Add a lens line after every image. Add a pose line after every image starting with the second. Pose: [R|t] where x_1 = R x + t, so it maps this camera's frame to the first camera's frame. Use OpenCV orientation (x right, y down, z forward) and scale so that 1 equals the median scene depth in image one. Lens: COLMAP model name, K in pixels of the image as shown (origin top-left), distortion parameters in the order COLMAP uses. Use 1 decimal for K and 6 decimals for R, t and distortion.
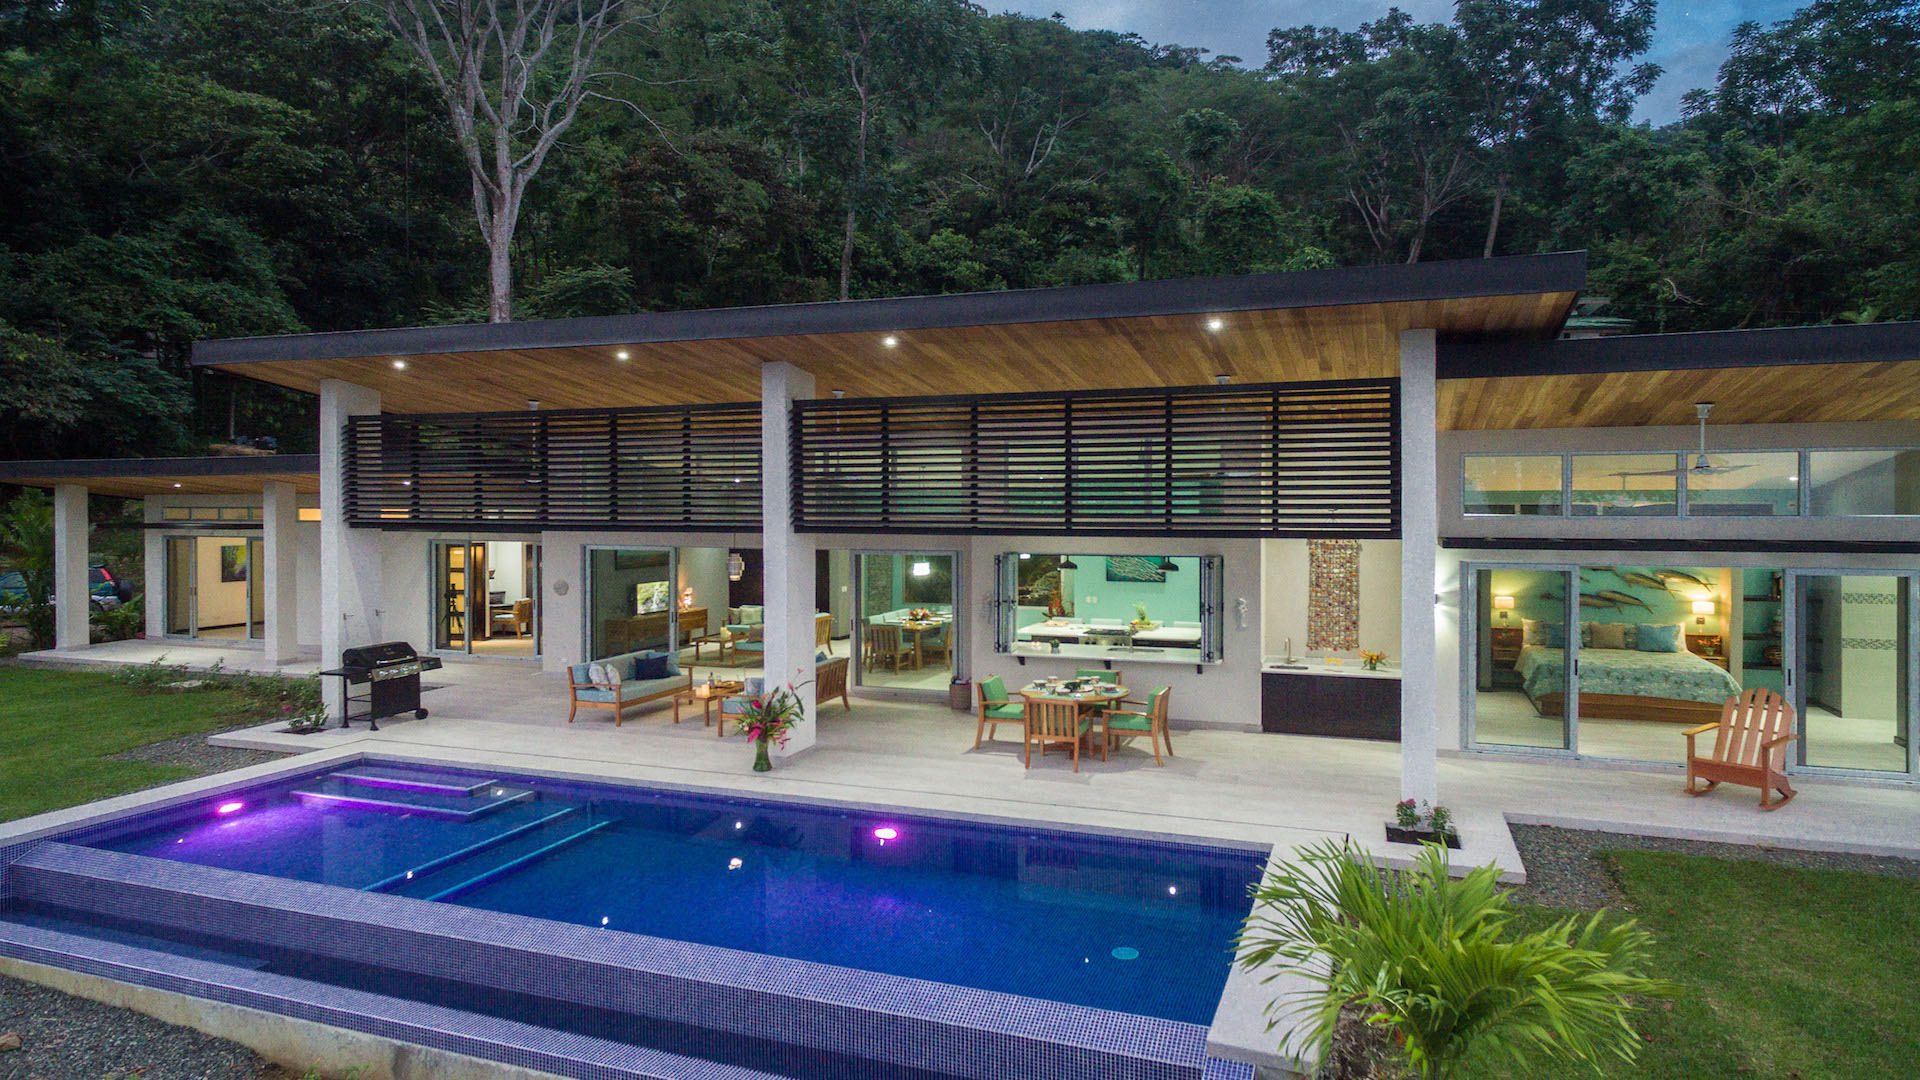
lens RADIAL K [[1102.5, 0, 960.0], [0, 1102.5, 540.0], [0, 0, 1]] dist [0.005779, 0.001618]
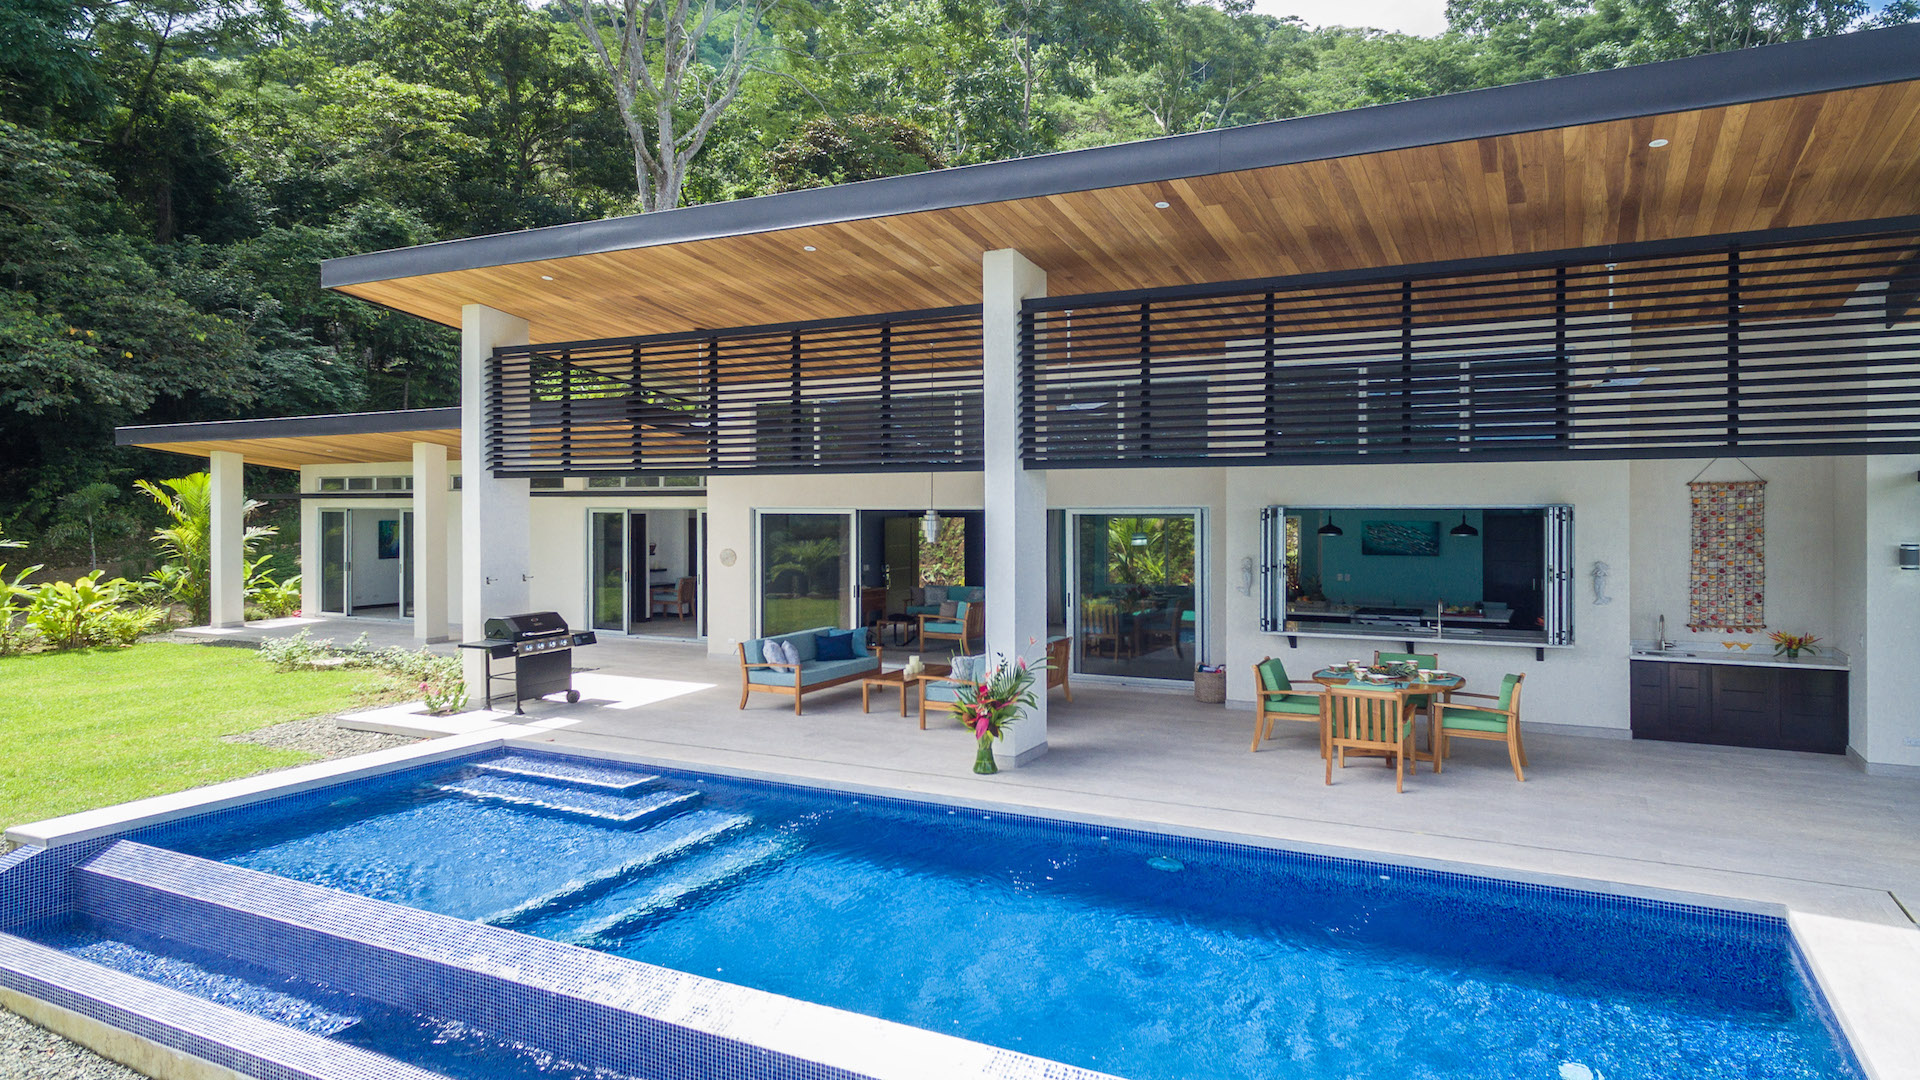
lens RADIAL K [[1123.3, 0, 986.0], [0, 1123.3, 537.0], [0, 0, 1]] dist [0.000962, -0.000172]
pose [[0.993632, 0.000621, -0.112676, -0.070466], [-0.000995, 0.999994, -0.003264, 0.035693], [0.112673, 0.003355, 0.993626, 0.166942]]
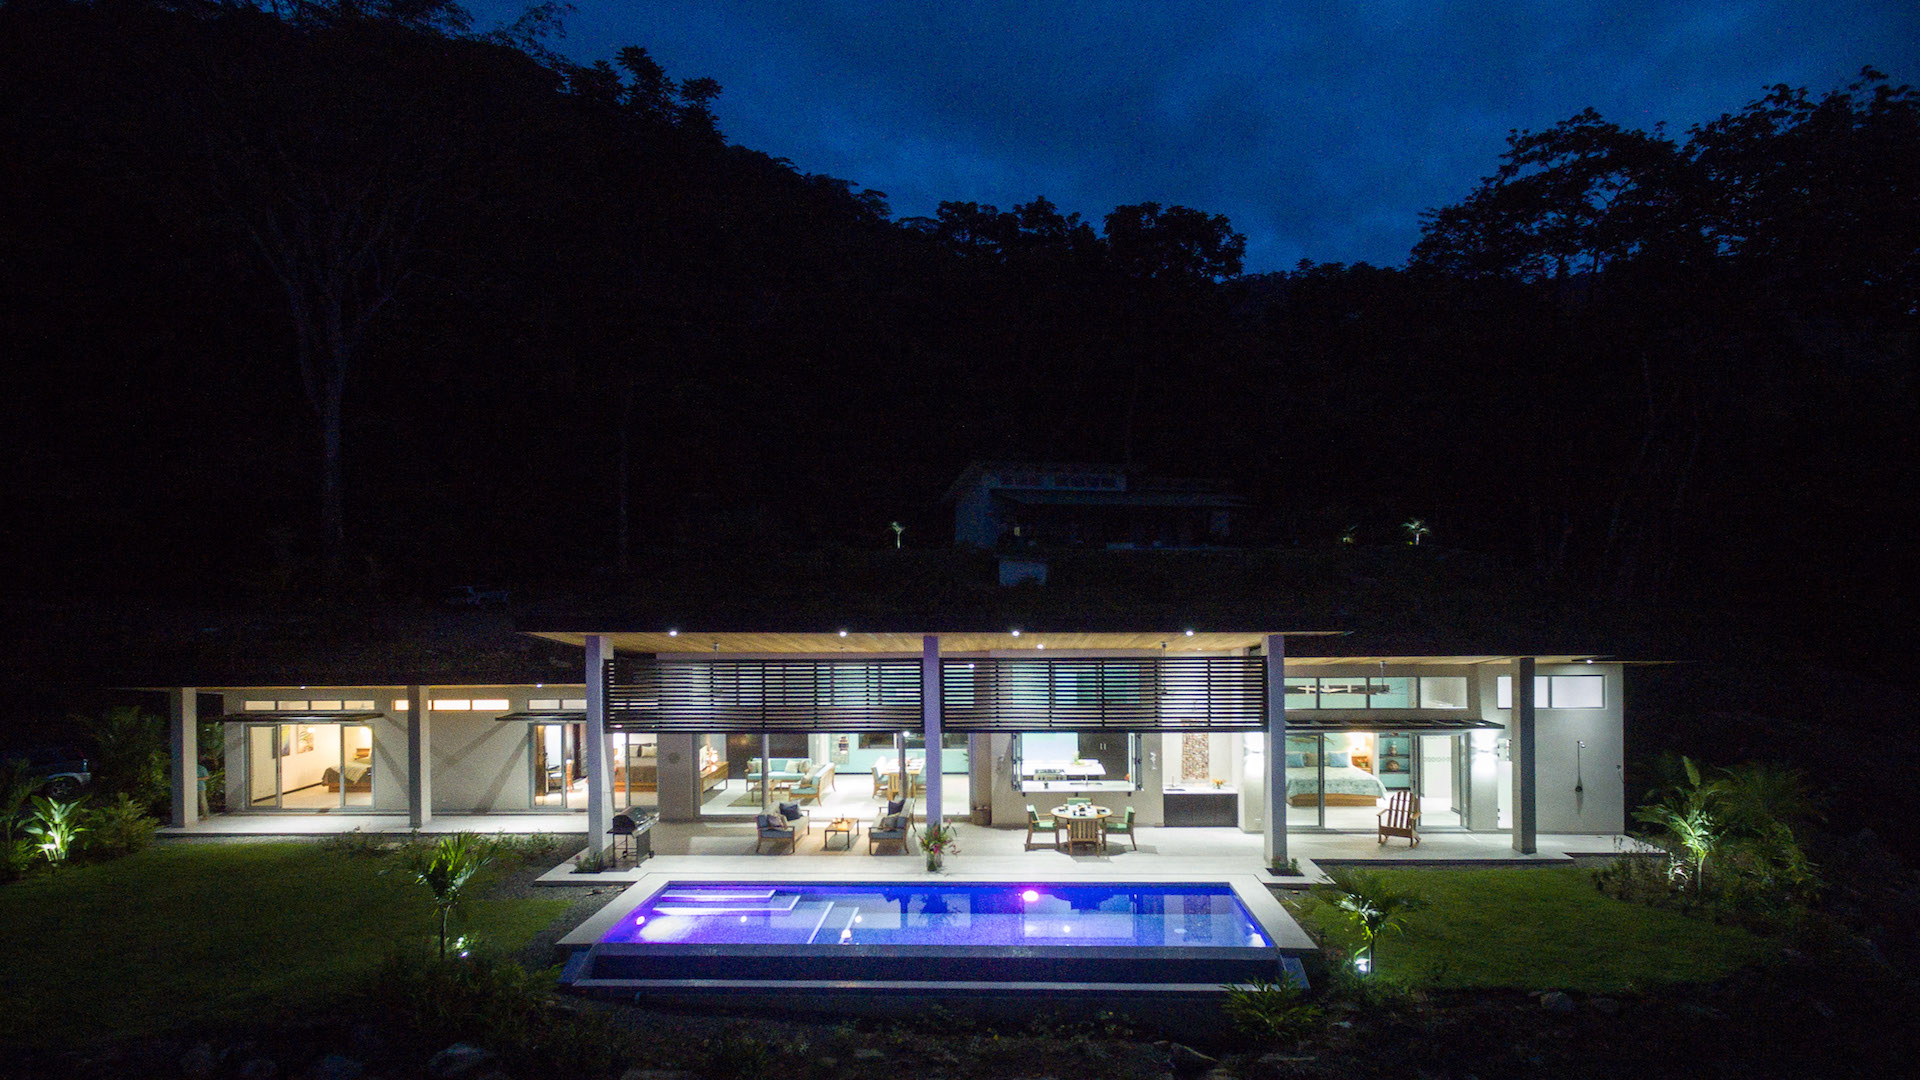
lens RADIAL K [[1043.5, 0, 959.8], [0, 1043.5, 633.6], [0, 0, 1]] dist [0.004129, 0.000054]
pose [[0.952999, -0.014251, 0.302637, -0.502826], [0.016820, 0.999841, -0.005883, -0.124068], [-0.302506, 0.010697, 0.953088, -0.472260]]
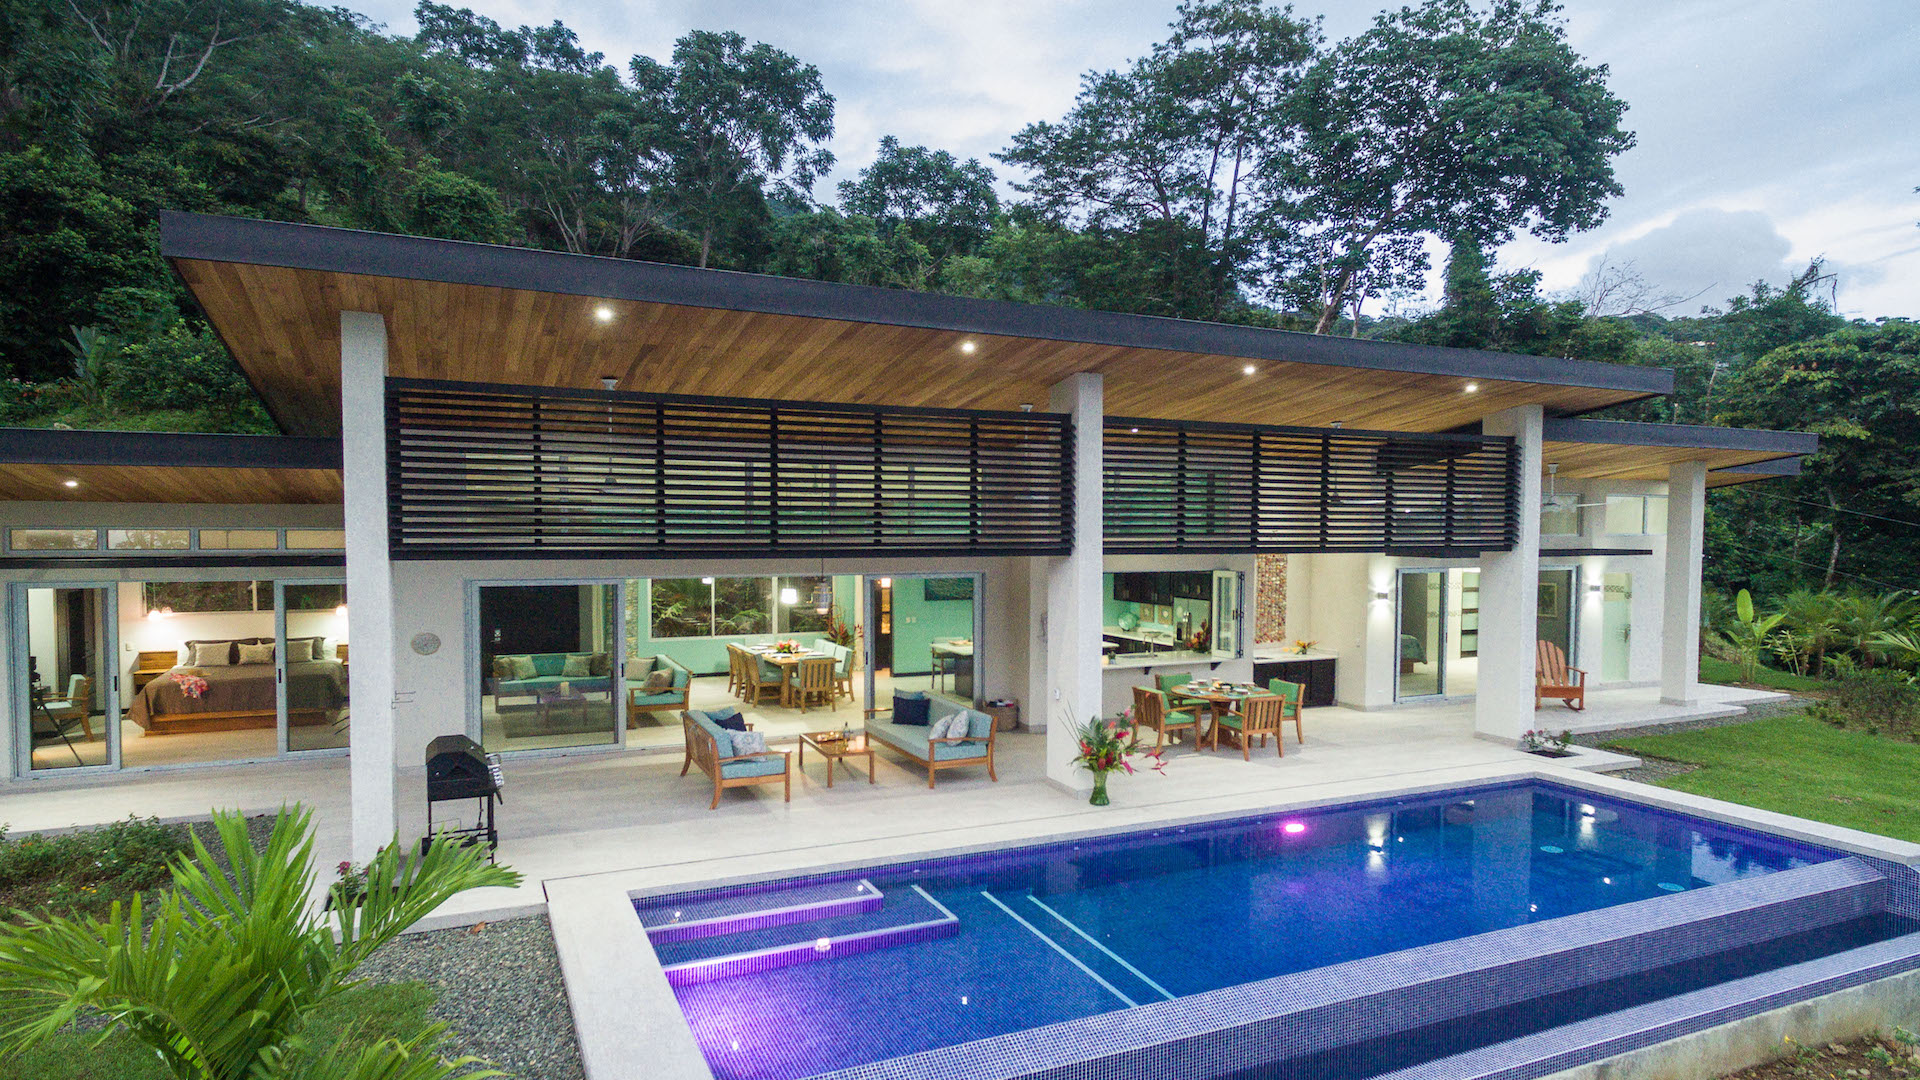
lens RADIAL K [[1087.7, 0, 988.9], [0, 1087.7, 606.8], [0, 0, 1]] dist [0.015560, -0.002685]
pose [[0.708310, -0.049191, 0.704186, -0.717284], [0.018509, 0.998520, 0.051134, -0.009555], [-0.705659, -0.023185, 0.708172, 0.324113]]
